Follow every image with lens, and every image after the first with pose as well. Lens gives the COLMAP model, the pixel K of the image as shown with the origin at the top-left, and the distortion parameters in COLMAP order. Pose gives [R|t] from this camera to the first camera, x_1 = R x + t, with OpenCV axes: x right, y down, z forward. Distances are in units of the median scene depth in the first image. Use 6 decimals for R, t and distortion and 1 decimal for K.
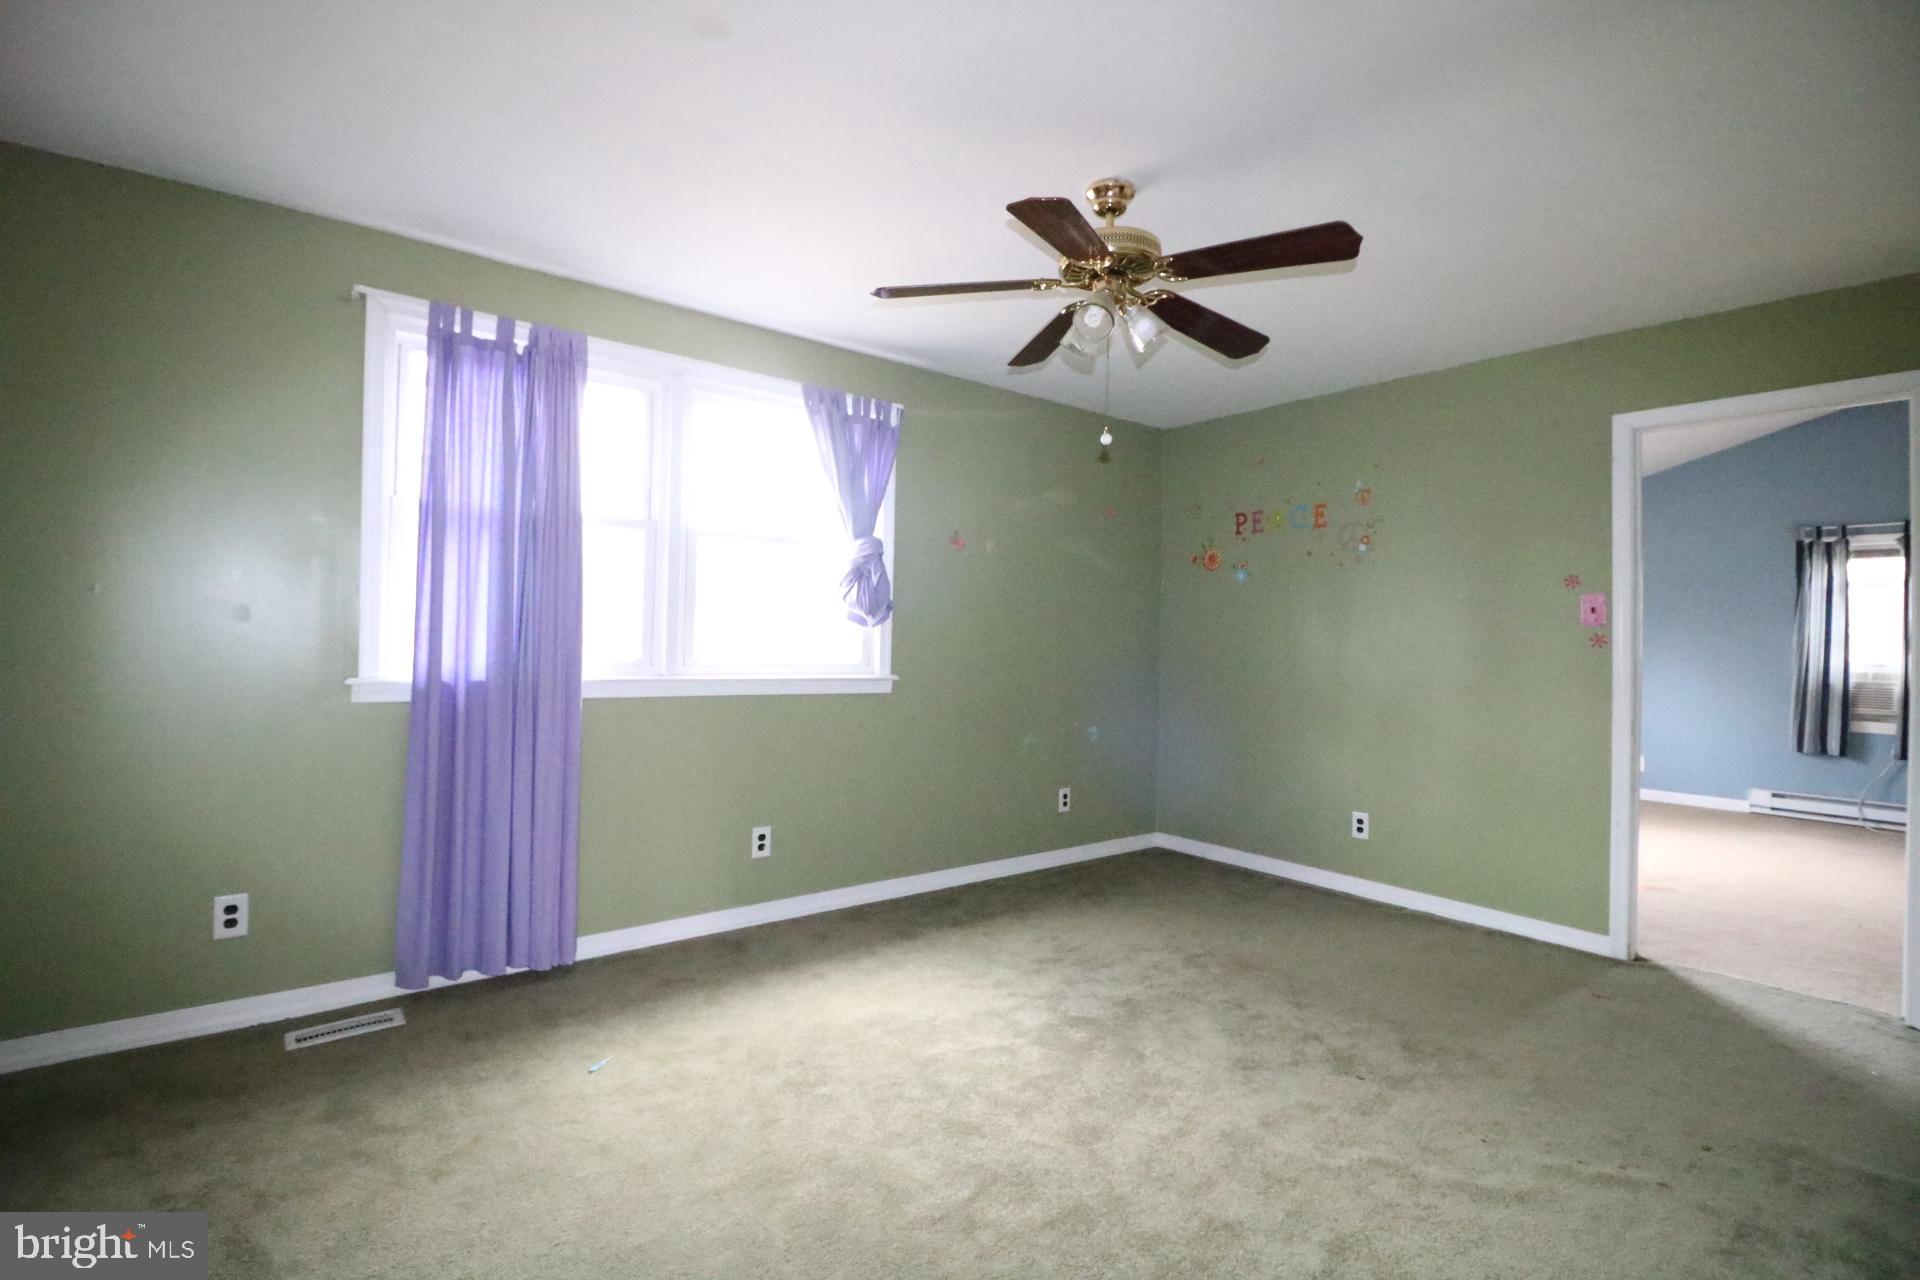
lens RADIAL K [[894.2, 0, 960.0], [0, 894.2, 633.0], [0, 0, 1]] dist [-0.006072, -0.006168]
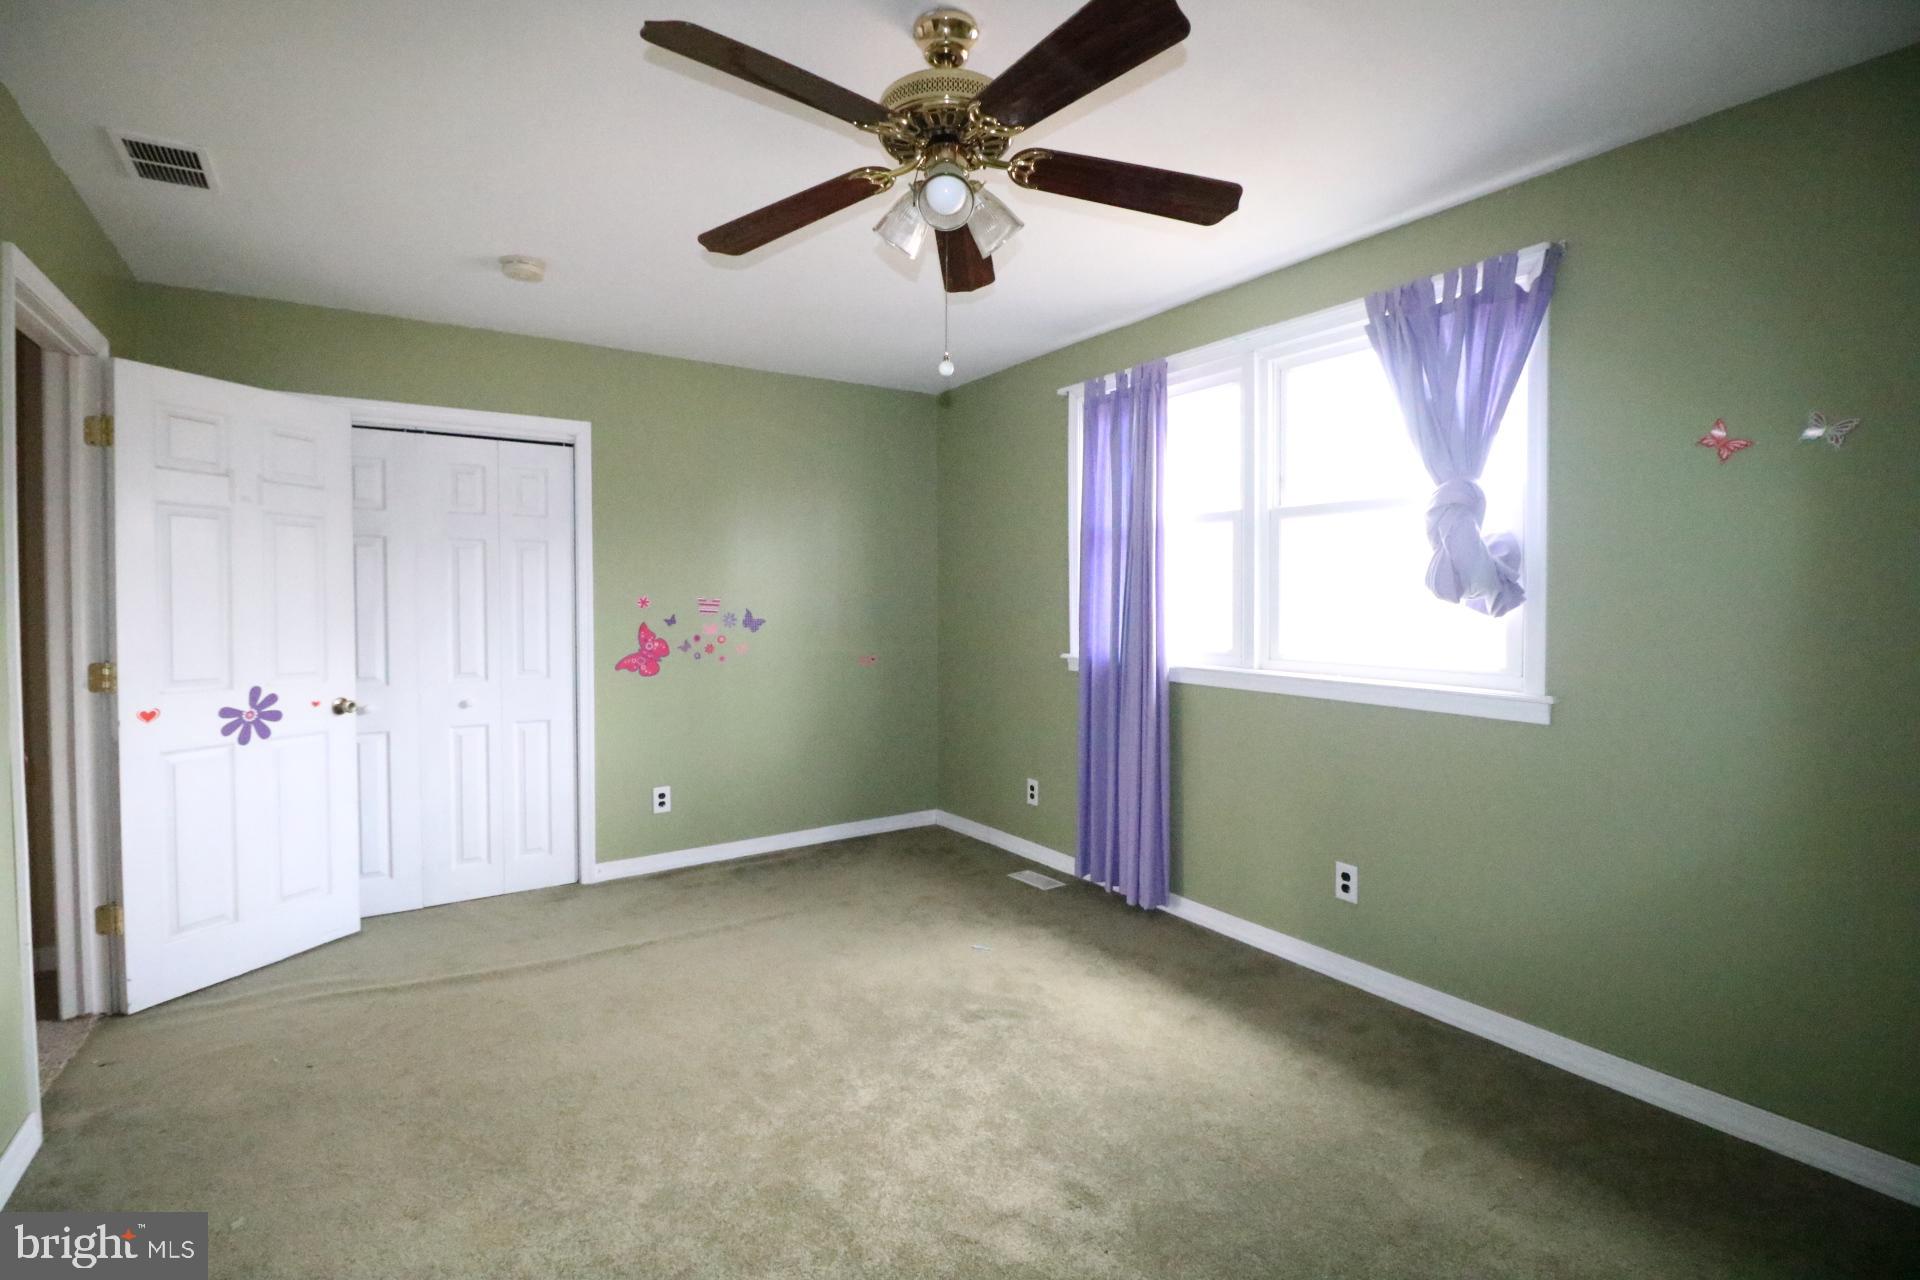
lens RADIAL K [[894.2, 0, 956.8], [0, 894.2, 638.4], [0, 0, 1]] dist [-0.006072, -0.006168]
pose [[-0.101884, 0.020438, -0.994586, 0.680869], [0.001488, 0.999791, 0.020392, -0.005051], [0.994795, 0.000598, -0.101894, 0.804246]]
